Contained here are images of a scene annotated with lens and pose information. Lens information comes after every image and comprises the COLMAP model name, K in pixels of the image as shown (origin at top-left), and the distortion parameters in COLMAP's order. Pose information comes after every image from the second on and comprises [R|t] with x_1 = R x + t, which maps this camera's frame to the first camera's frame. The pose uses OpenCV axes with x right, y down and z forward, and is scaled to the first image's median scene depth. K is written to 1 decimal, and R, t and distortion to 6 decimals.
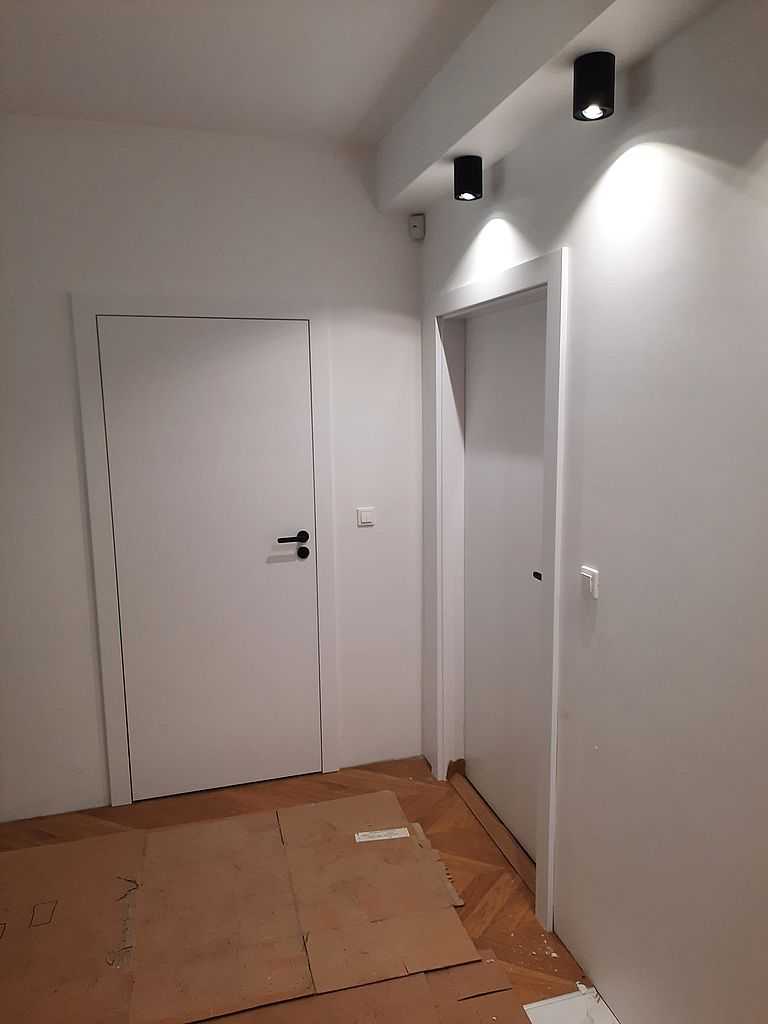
lens RADIAL K [[731.8, 0, 394.4], [0, 731.8, 513.7], [0, 0, 1]] dist [0.028605, -0.001363]
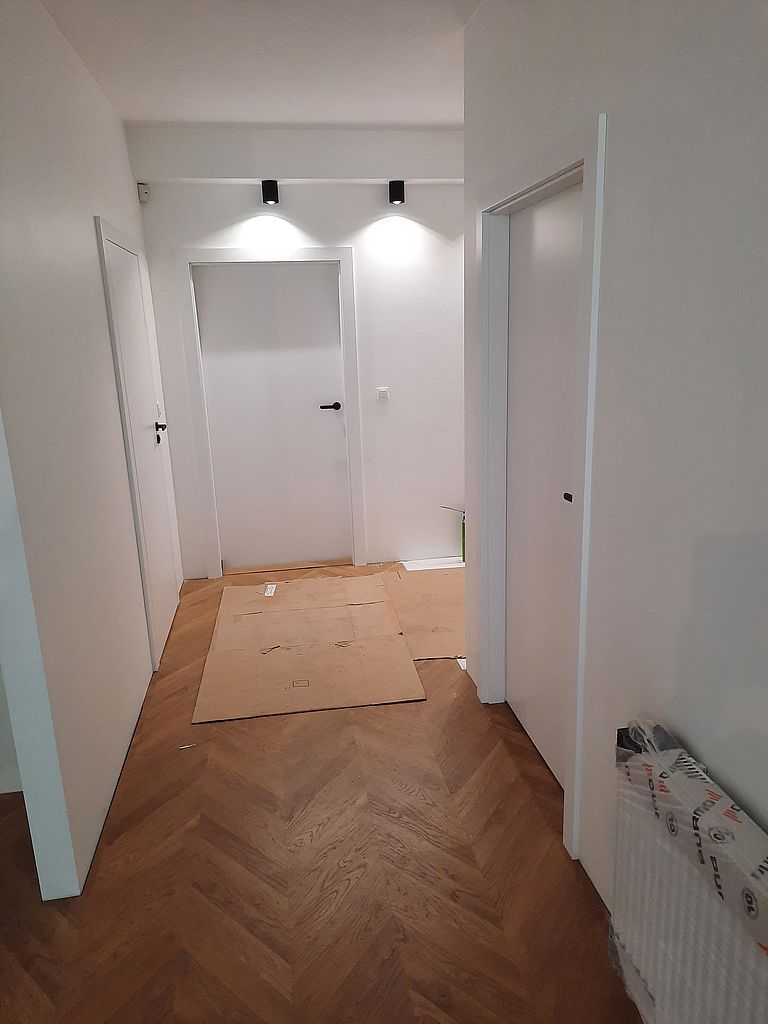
lens RADIAL K [[731.8, 0, 394.4], [0, 731.8, 513.7], [0, 0, 1]] dist [0.028605, -0.001363]
pose [[0.135643, -0.241152, 0.960961, -1.443162], [0.183251, 0.959297, 0.214868, -0.025095], [-0.973663, 0.146952, 0.174313, 0.406752]]
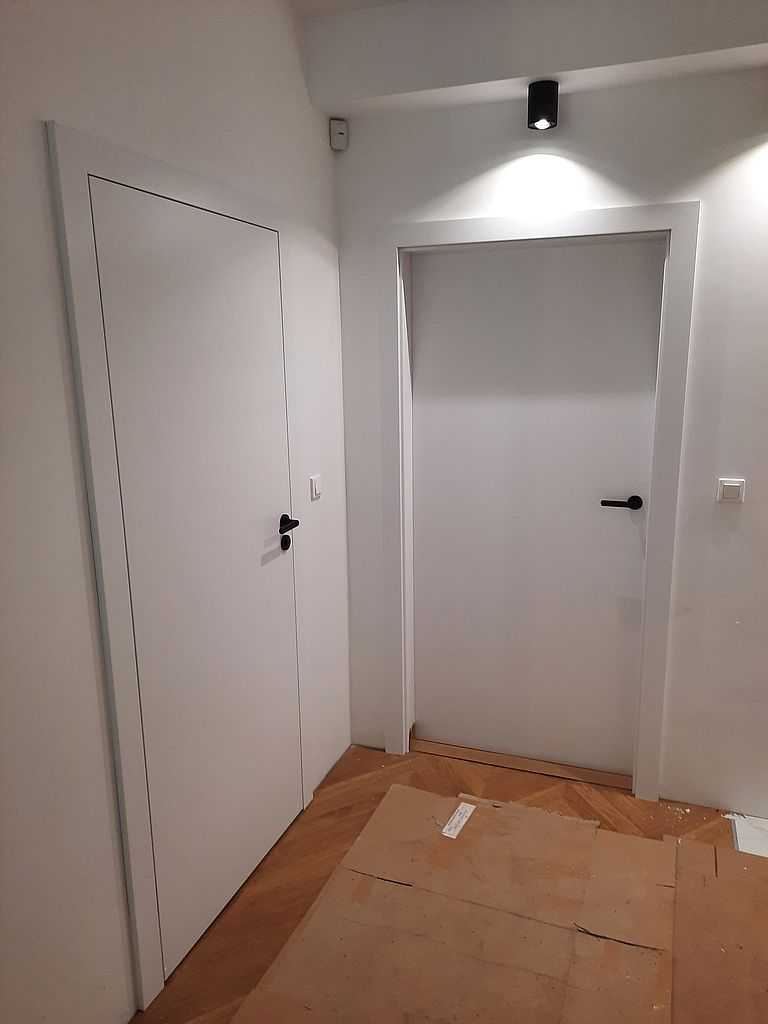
lens RADIAL K [[731.8, 0, 394.4], [0, 731.8, 513.7], [0, 0, 1]] dist [0.028605, -0.001363]
pose [[0.611395, -0.165360, 0.773855, -0.685348], [0.127565, 0.985728, 0.109849, -0.049447], [-0.780976, 0.031556, 0.623764, 0.458544]]
